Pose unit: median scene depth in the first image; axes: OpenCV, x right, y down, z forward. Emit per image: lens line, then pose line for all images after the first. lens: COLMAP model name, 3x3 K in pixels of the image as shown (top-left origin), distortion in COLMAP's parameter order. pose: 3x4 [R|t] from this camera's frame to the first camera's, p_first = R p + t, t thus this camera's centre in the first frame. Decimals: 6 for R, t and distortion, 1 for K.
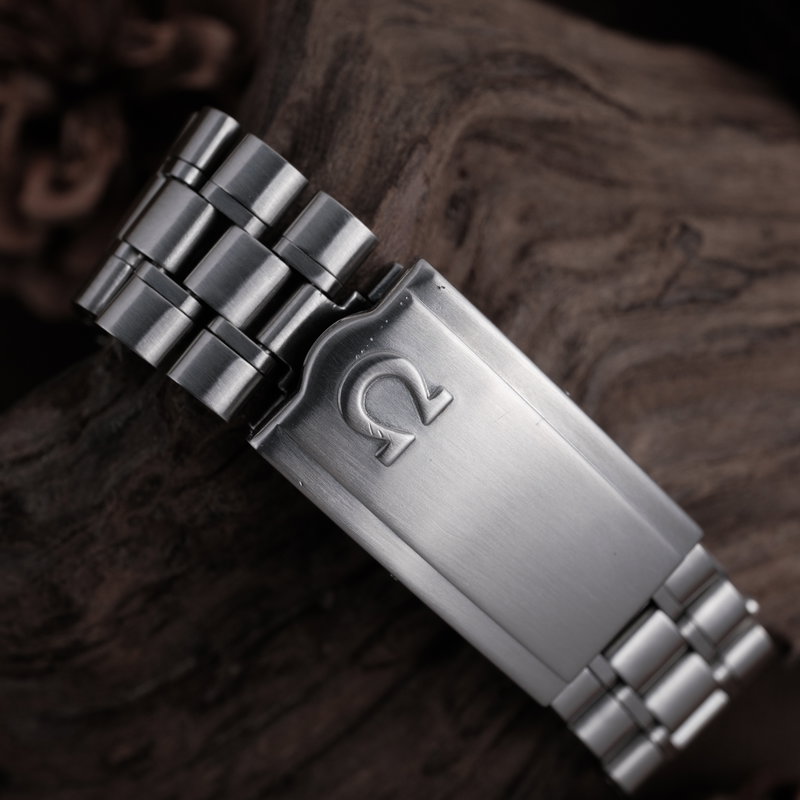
lens RADIAL K [[1522.2, 0, 405.0], [0, 1522.2, 400.0], [0, 0, 1]] dist [-0.013843, 0.000000]
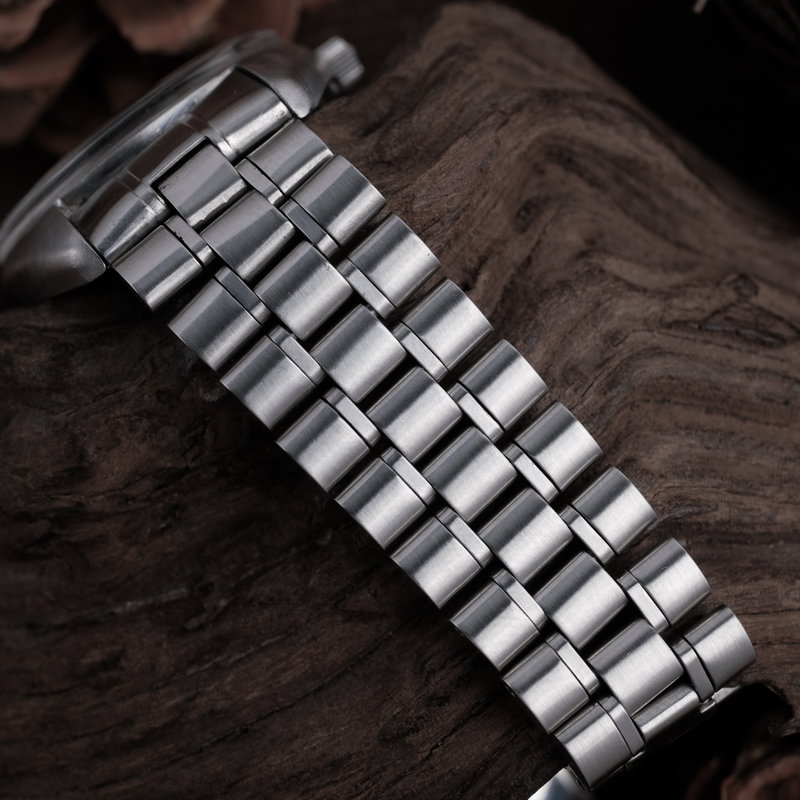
lens RADIAL K [[1522.2, 0, 398.0], [0, 1522.2, 398.2], [0, 0, 1]] dist [-0.013843, 0.000000]
pose [[0.968060, 0.179514, -0.175027, 0.156473], [-0.229300, 0.916245, -0.328508, 0.370027], [0.101396, 0.358149, 0.928142, 0.034580]]
